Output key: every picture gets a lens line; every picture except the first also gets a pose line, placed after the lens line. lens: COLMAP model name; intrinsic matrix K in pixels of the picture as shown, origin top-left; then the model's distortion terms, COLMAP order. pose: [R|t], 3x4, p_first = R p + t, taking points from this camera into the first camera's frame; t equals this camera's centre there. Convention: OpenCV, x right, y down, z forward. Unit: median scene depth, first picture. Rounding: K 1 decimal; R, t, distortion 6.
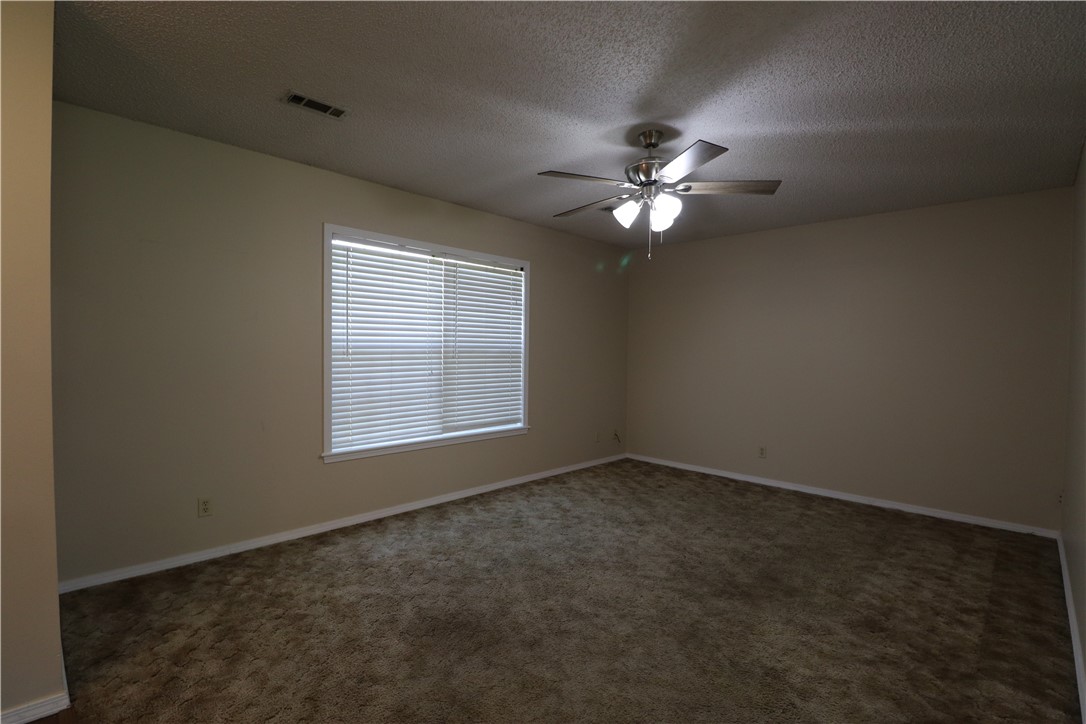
lens RADIAL K [[504.4, 0, 546.9], [0, 504.4, 364.0], [0, 0, 1]] dist [-0.001193, -0.012917]
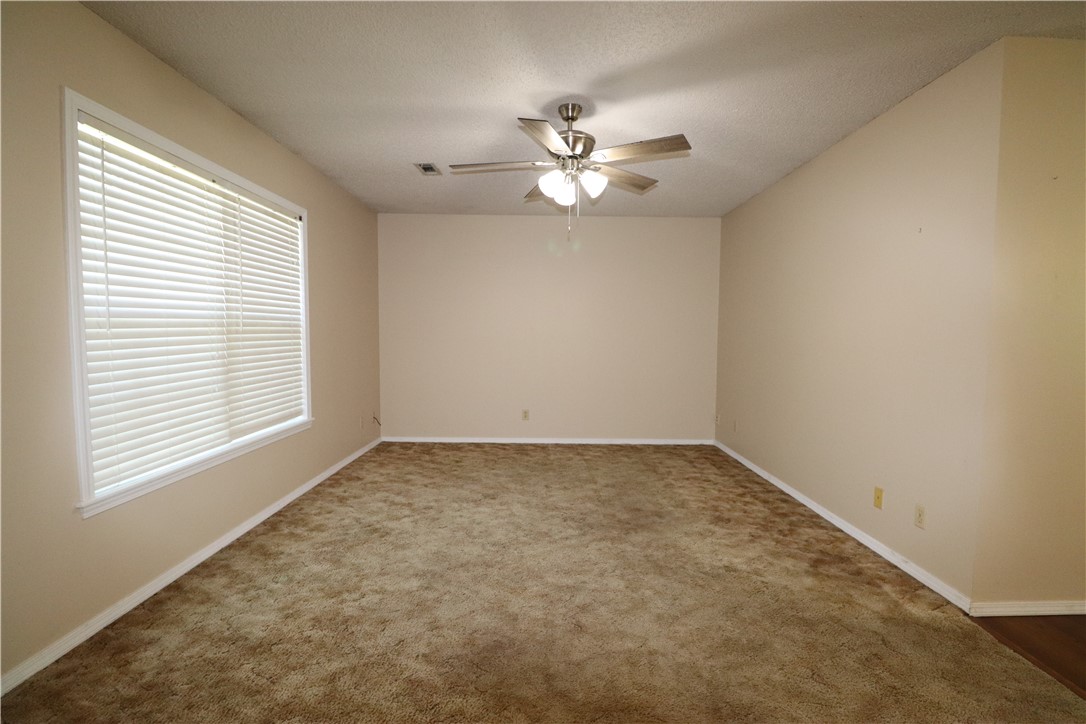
lens RADIAL K [[504.4, 0, 546.9], [0, 504.4, 364.0], [0, 0, 1]] dist [-0.001193, -0.012917]
pose [[0.716432, -0.052654, 0.695667, -0.429106], [0.020473, 0.998305, 0.054476, 0.002093], [-0.697356, -0.024786, 0.716296, 0.226298]]
